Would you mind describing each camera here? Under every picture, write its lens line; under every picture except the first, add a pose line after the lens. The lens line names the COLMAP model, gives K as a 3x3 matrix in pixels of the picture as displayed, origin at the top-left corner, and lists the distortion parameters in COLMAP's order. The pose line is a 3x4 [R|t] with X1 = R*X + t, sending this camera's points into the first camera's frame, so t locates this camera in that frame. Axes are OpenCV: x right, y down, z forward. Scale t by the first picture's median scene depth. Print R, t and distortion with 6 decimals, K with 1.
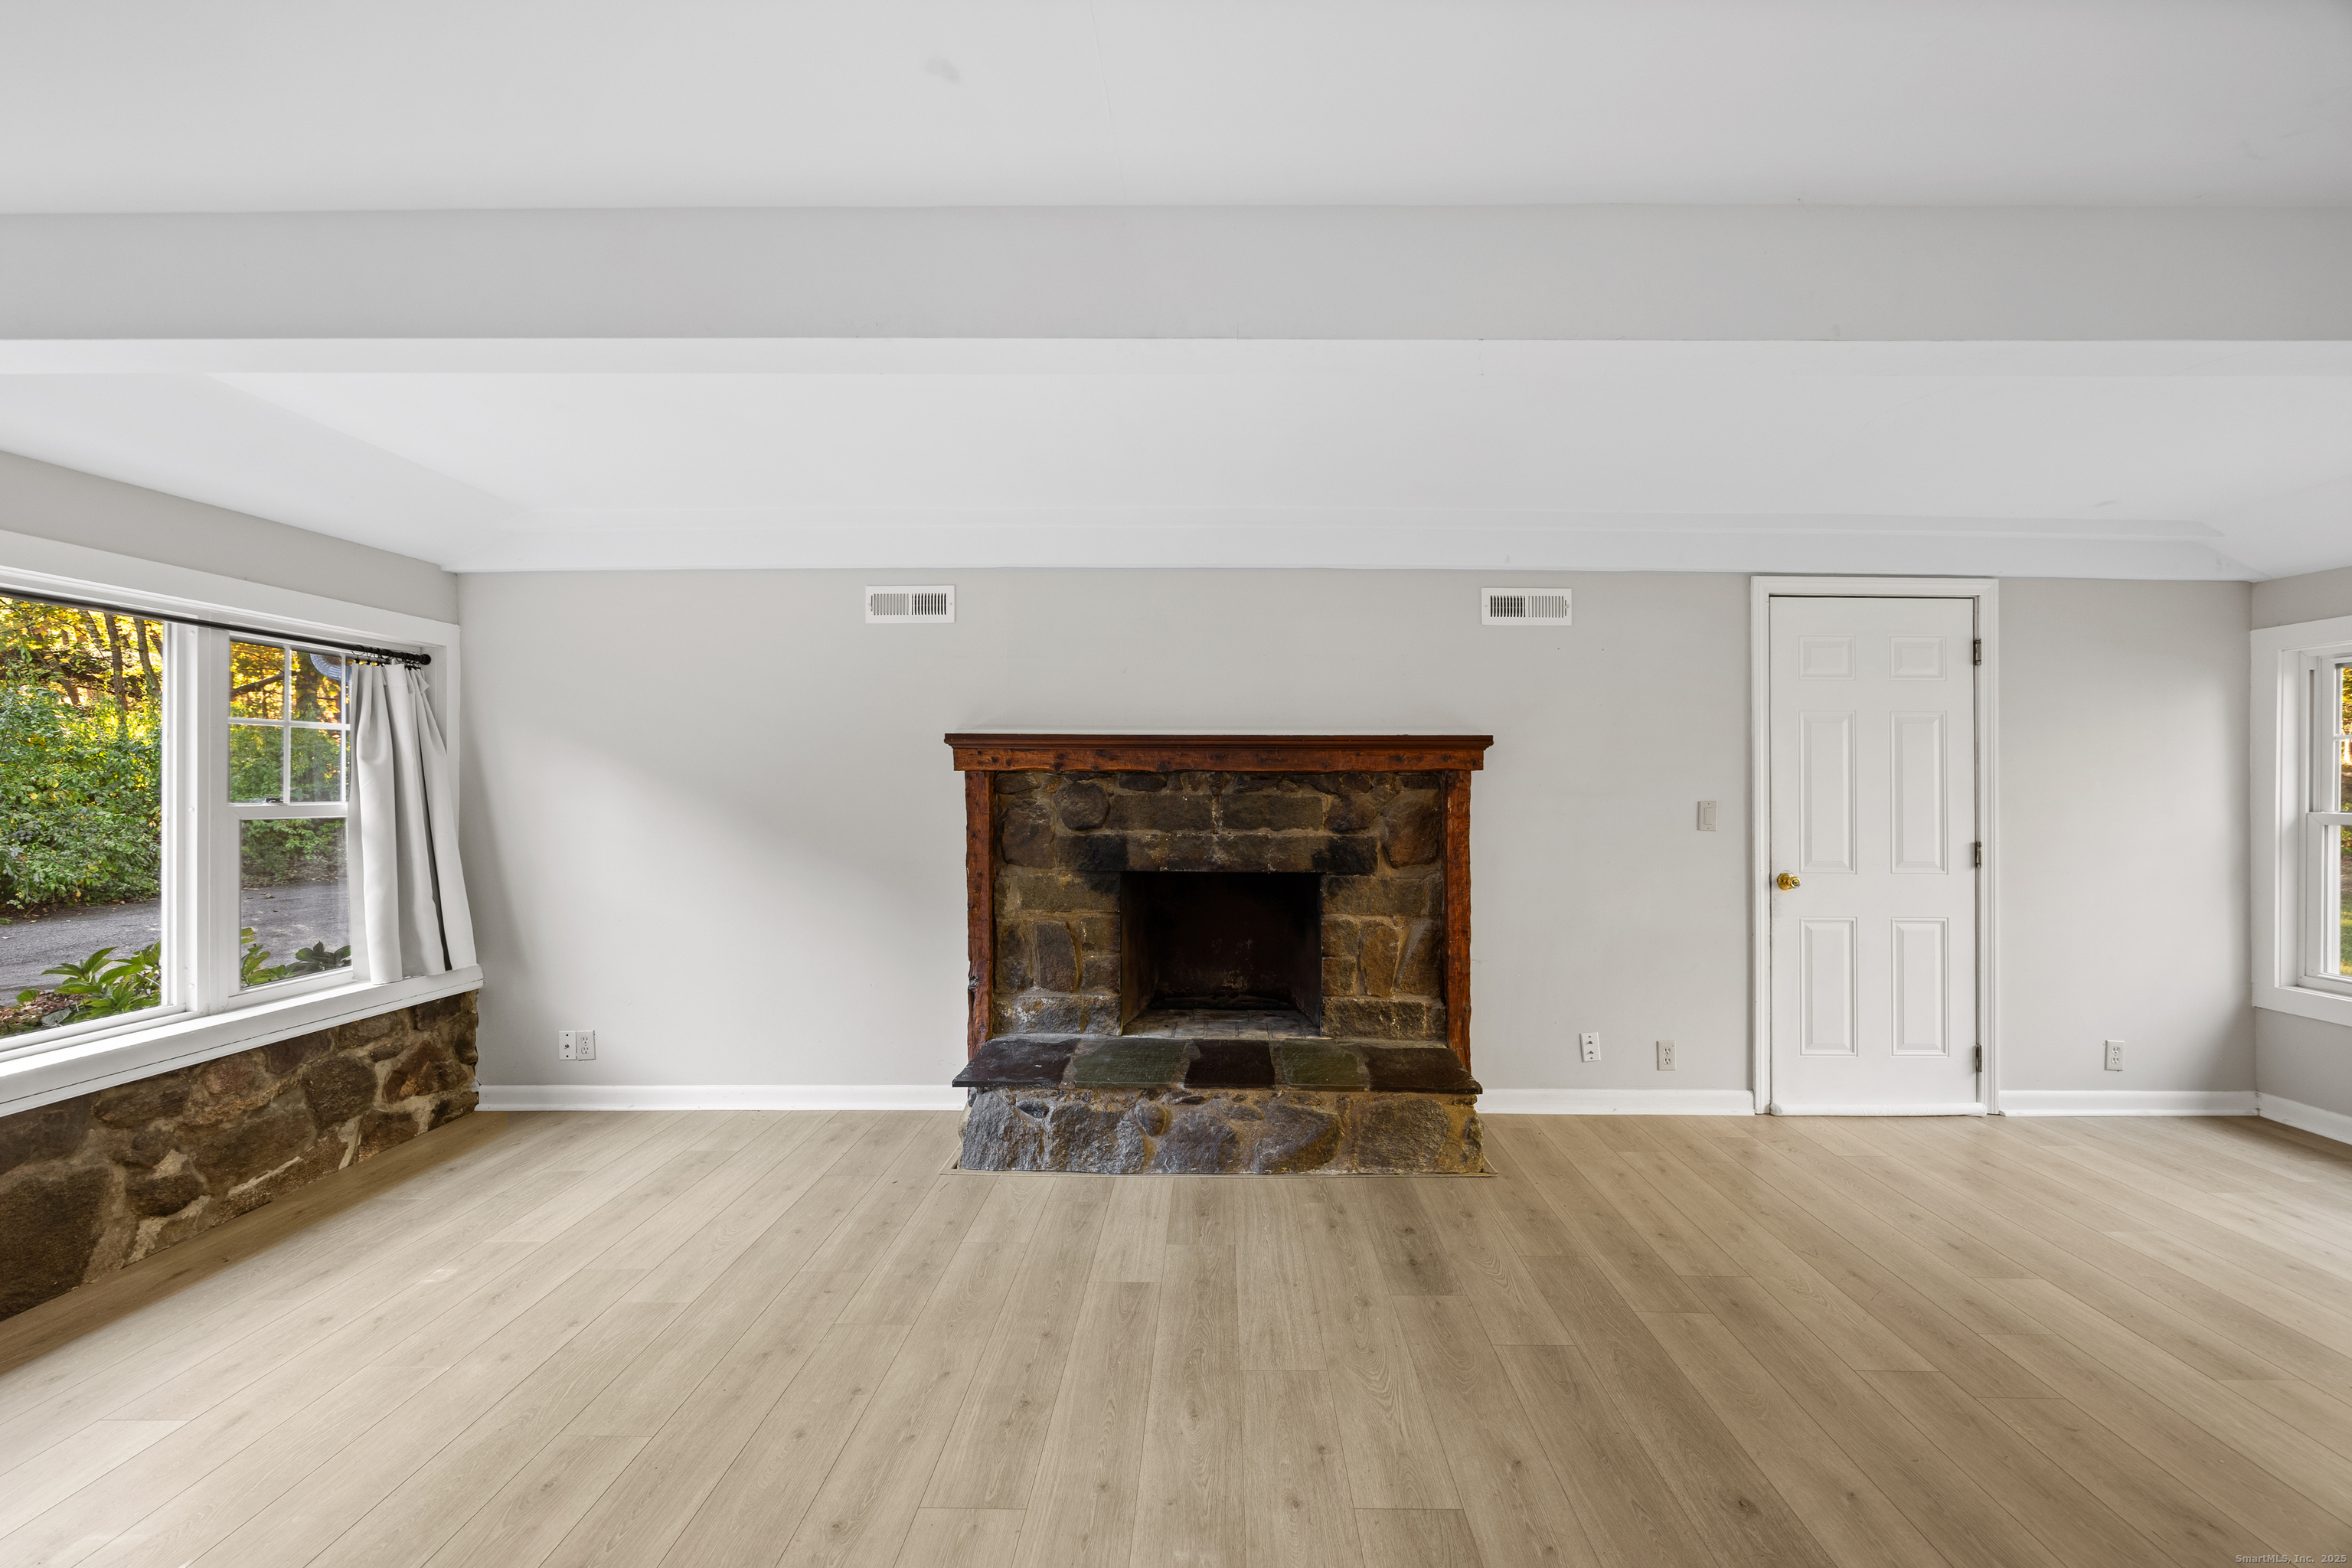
lens RADIAL K [[900.5, 0, 1190.9], [0, 900.5, 789.1], [0, 0, 1]] dist [0.000597, 0.000075]
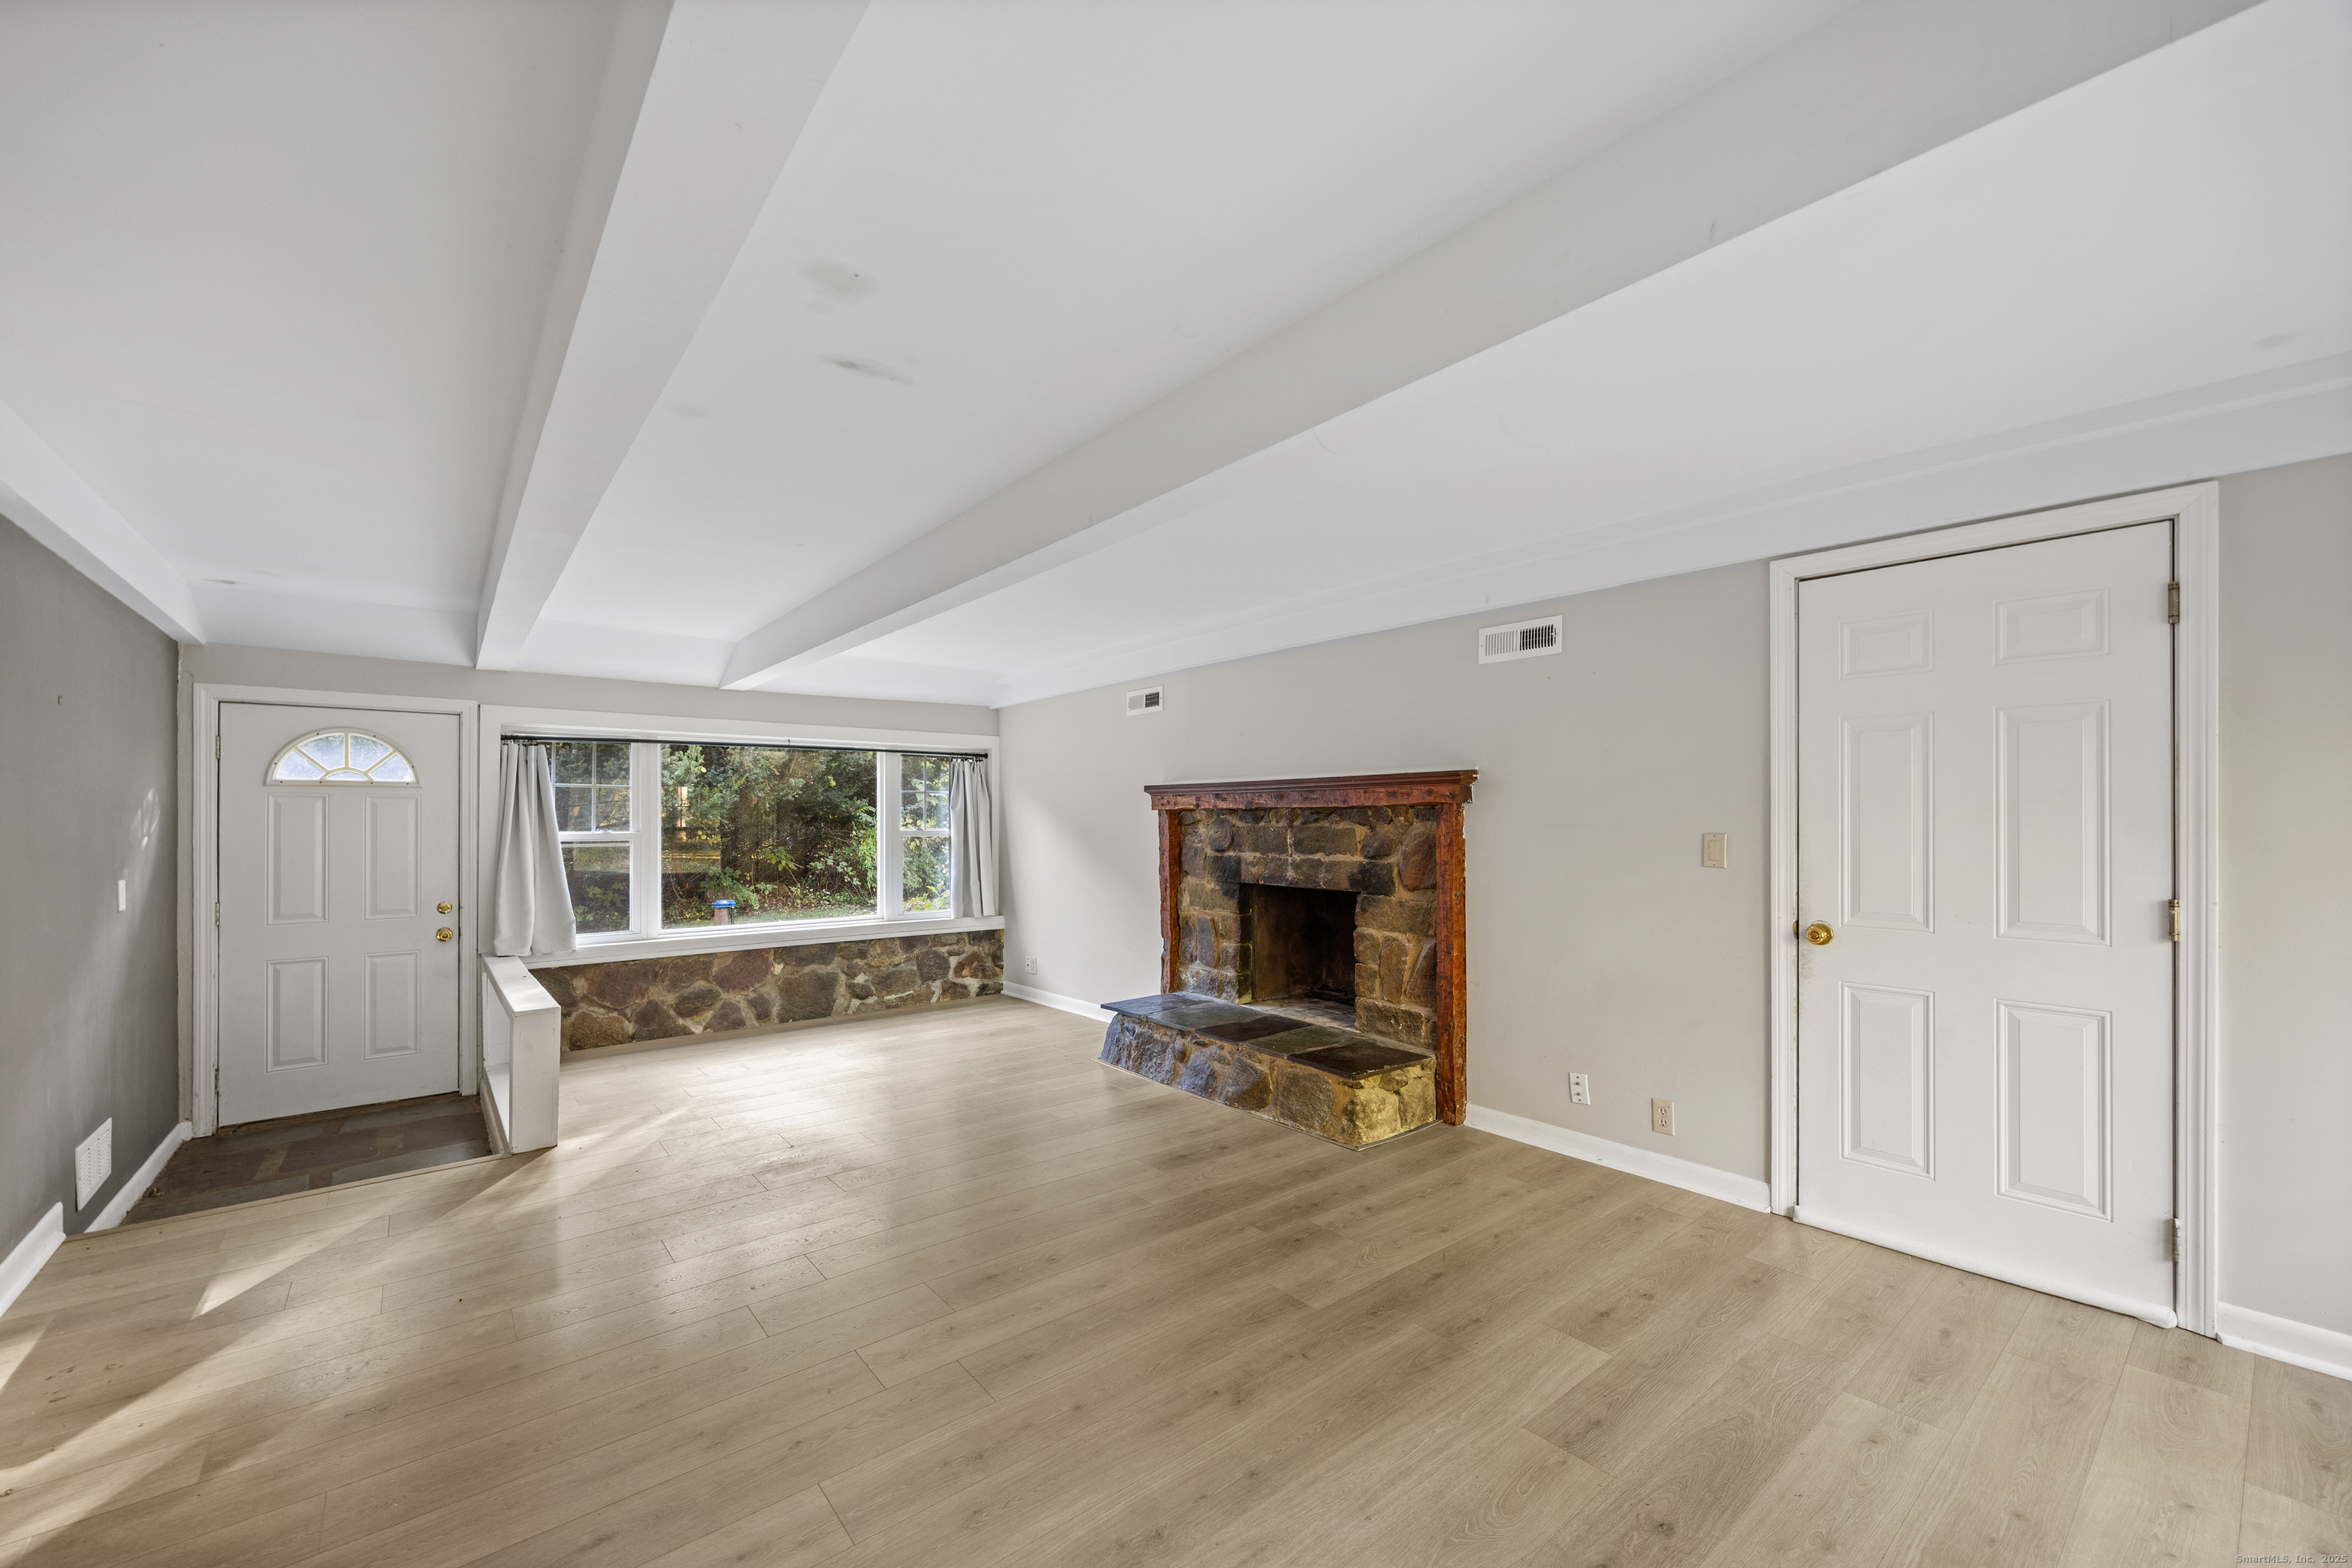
lens RADIAL K [[929.3, 0, 1178.8], [0, 929.3, 814.5], [0, 0, 1]] dist [0.000831, -0.000205]
pose [[0.640889, -0.009220, -0.767578, 0.941323], [0.007016, 0.999956, -0.006154, -0.003194], [0.767602, -0.001441, 0.640926, 0.036821]]
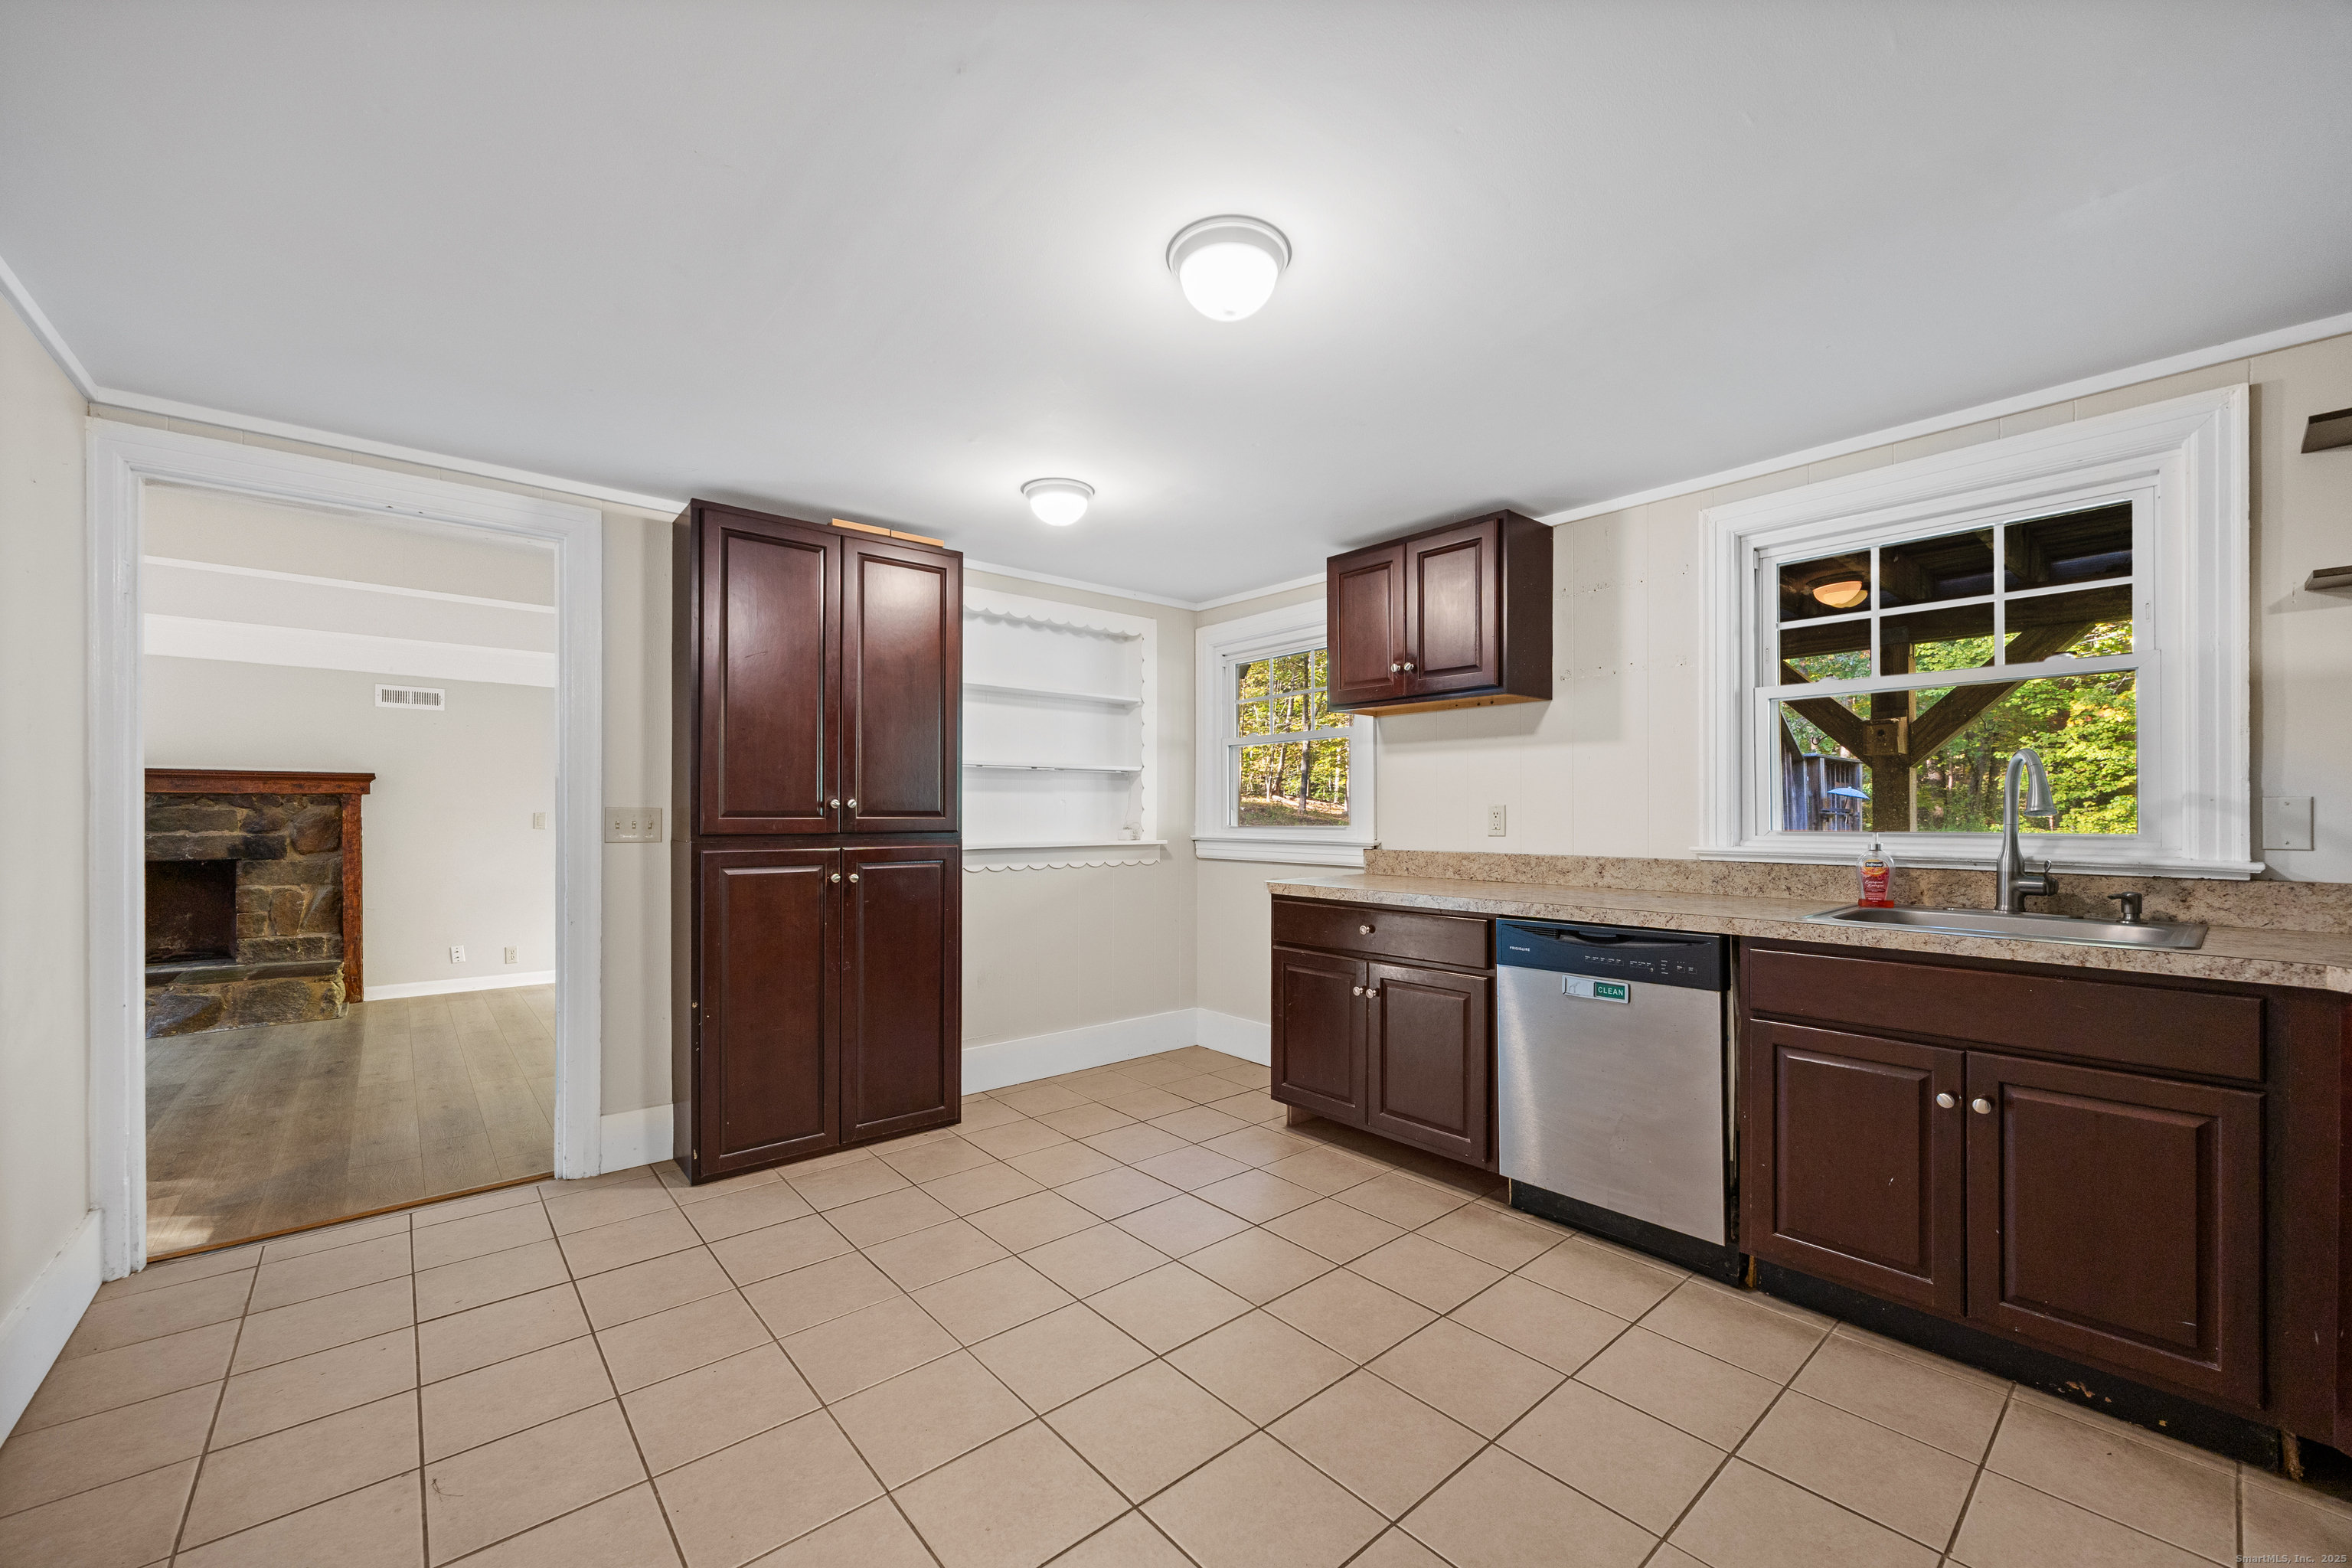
lens RADIAL K [[929.3, 0, 1178.8], [0, 929.3, 814.5], [0, 0, 1]] dist [0.000831, -0.000205]
pose [[0.744748, -0.001584, 0.667344, 0.286146], [0.001977, 0.999998, 0.000167, 0.019340], [-0.667343, 0.001195, 0.744749, -1.274157]]
